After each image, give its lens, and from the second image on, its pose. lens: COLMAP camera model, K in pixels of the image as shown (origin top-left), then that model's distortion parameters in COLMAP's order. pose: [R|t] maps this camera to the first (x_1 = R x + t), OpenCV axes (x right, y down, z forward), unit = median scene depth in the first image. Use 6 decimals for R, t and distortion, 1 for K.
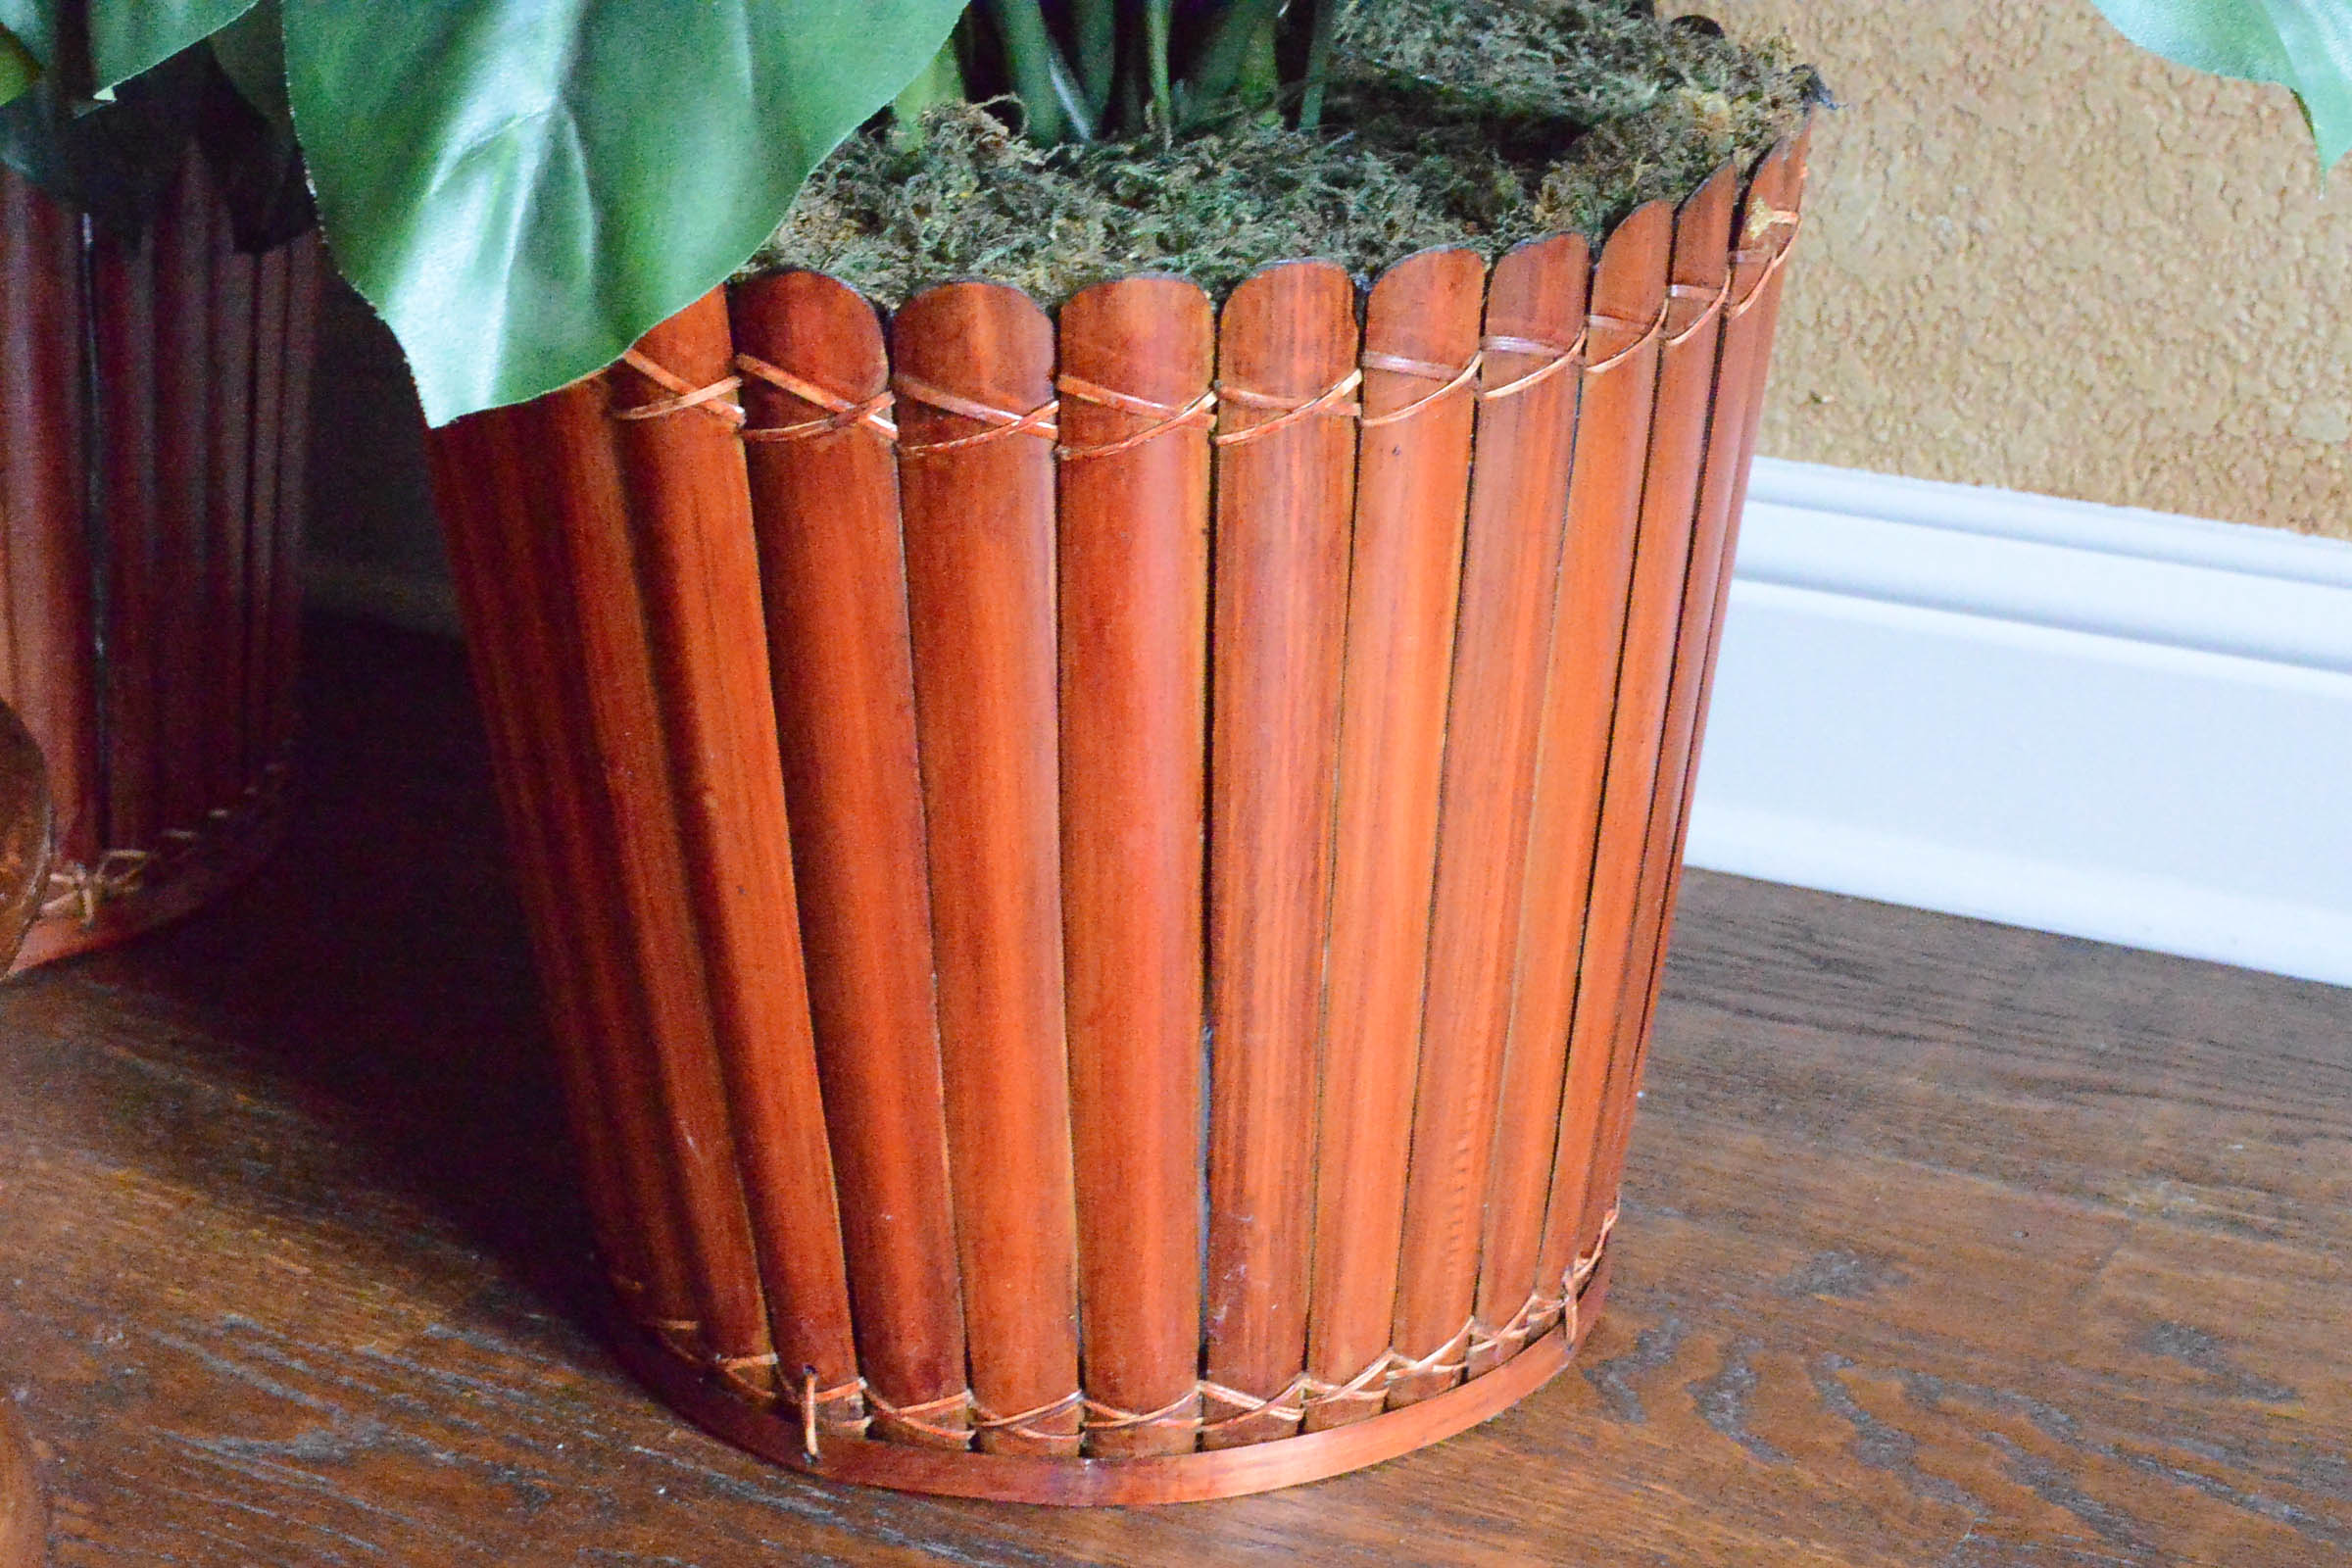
lens RADIAL K [[4389.1, 0, 1183.9], [0, 4389.1, 786.4], [0, 0, 1]] dist [0.015958, 0.000000]
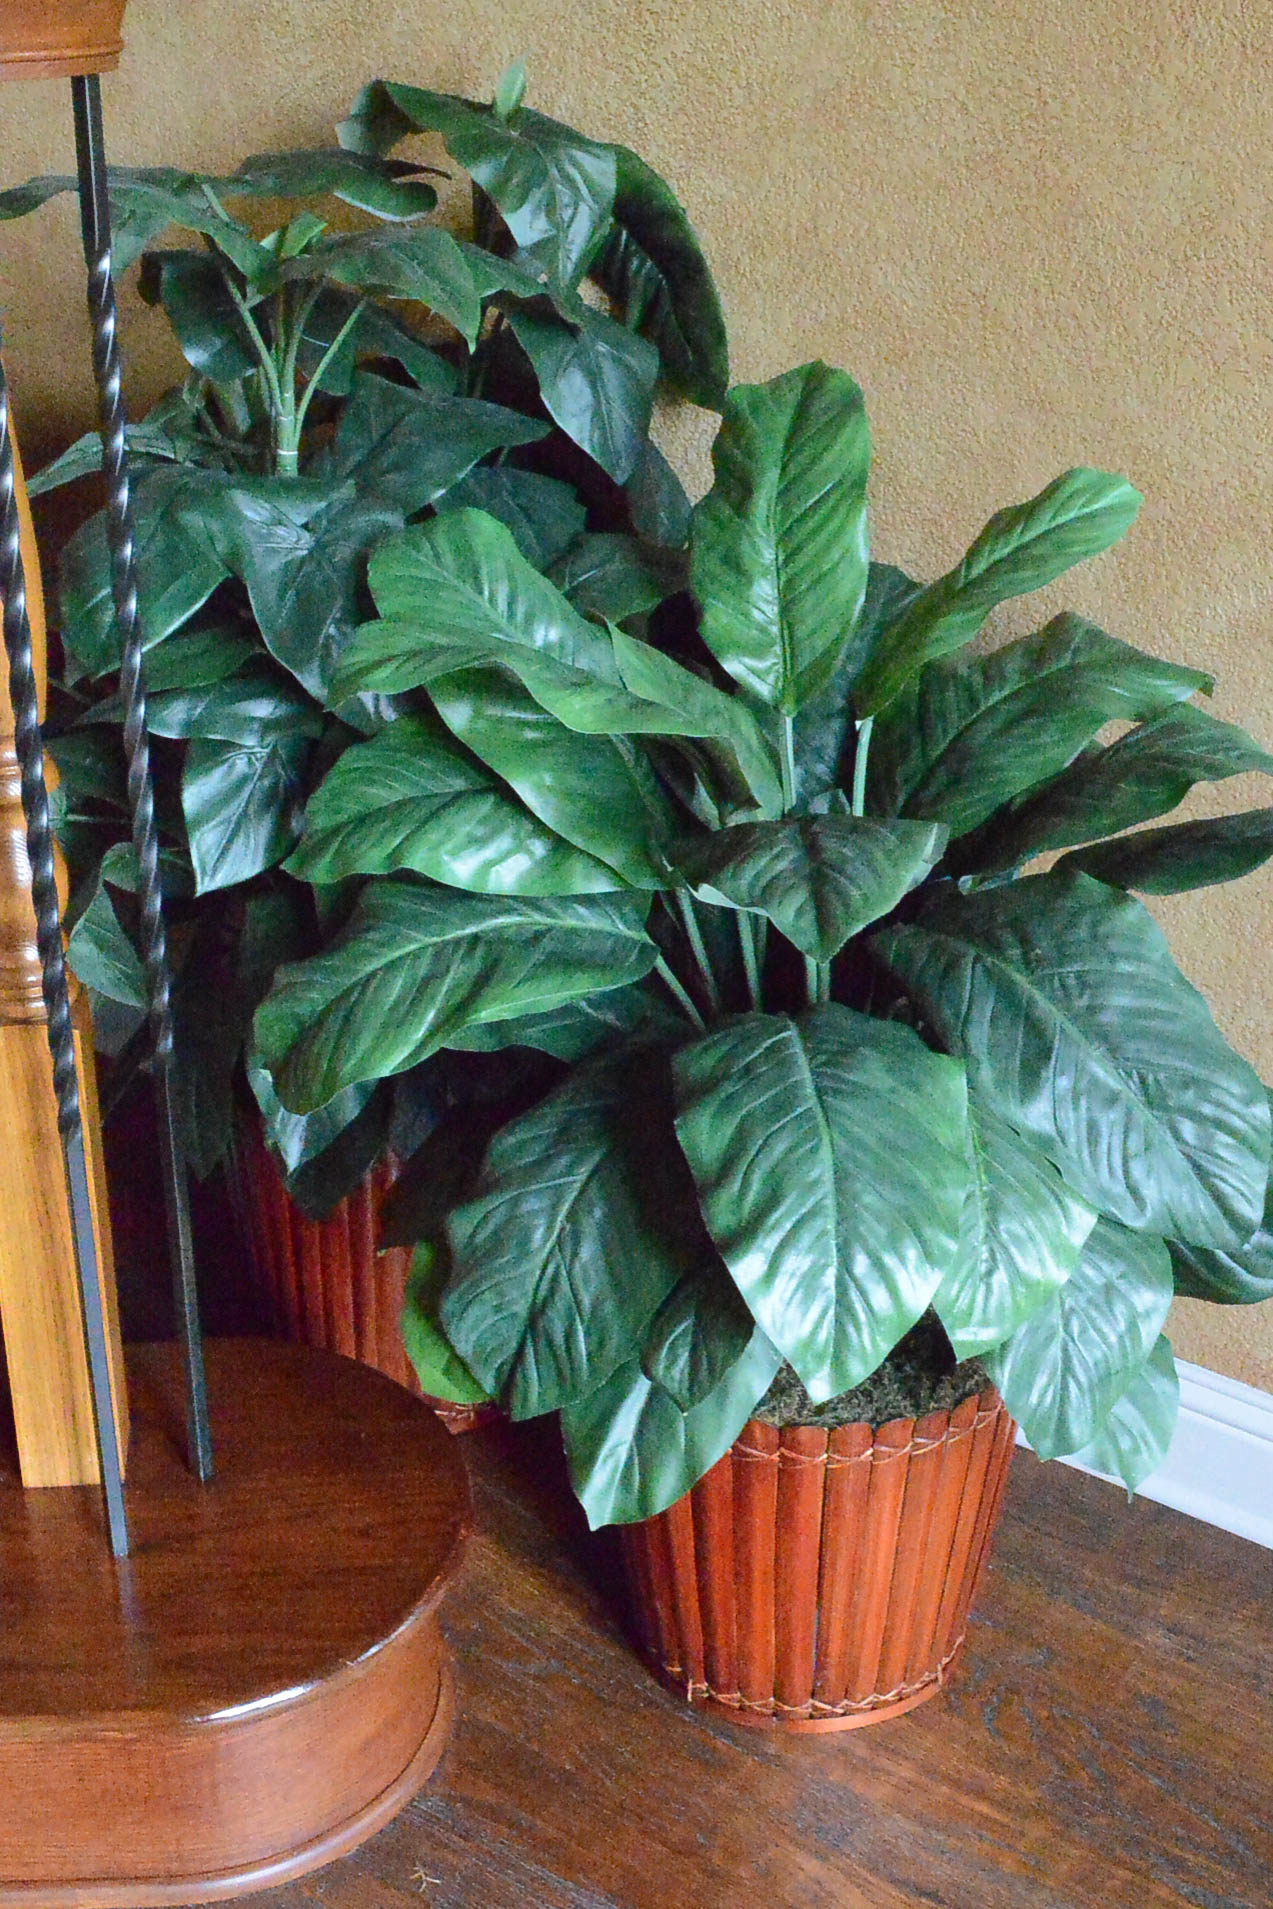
lens RADIAL K [[2354.3, 0, 624.2], [0, 2354.3, 942.0], [0, 0, 1]] dist [-0.071255, 0.000000]
pose [[0.983748, 0.085831, -0.157709, 0.088987], [-0.079574, 0.995786, 0.045581, -0.472508], [0.160957, -0.032291, 0.986433, -0.661205]]
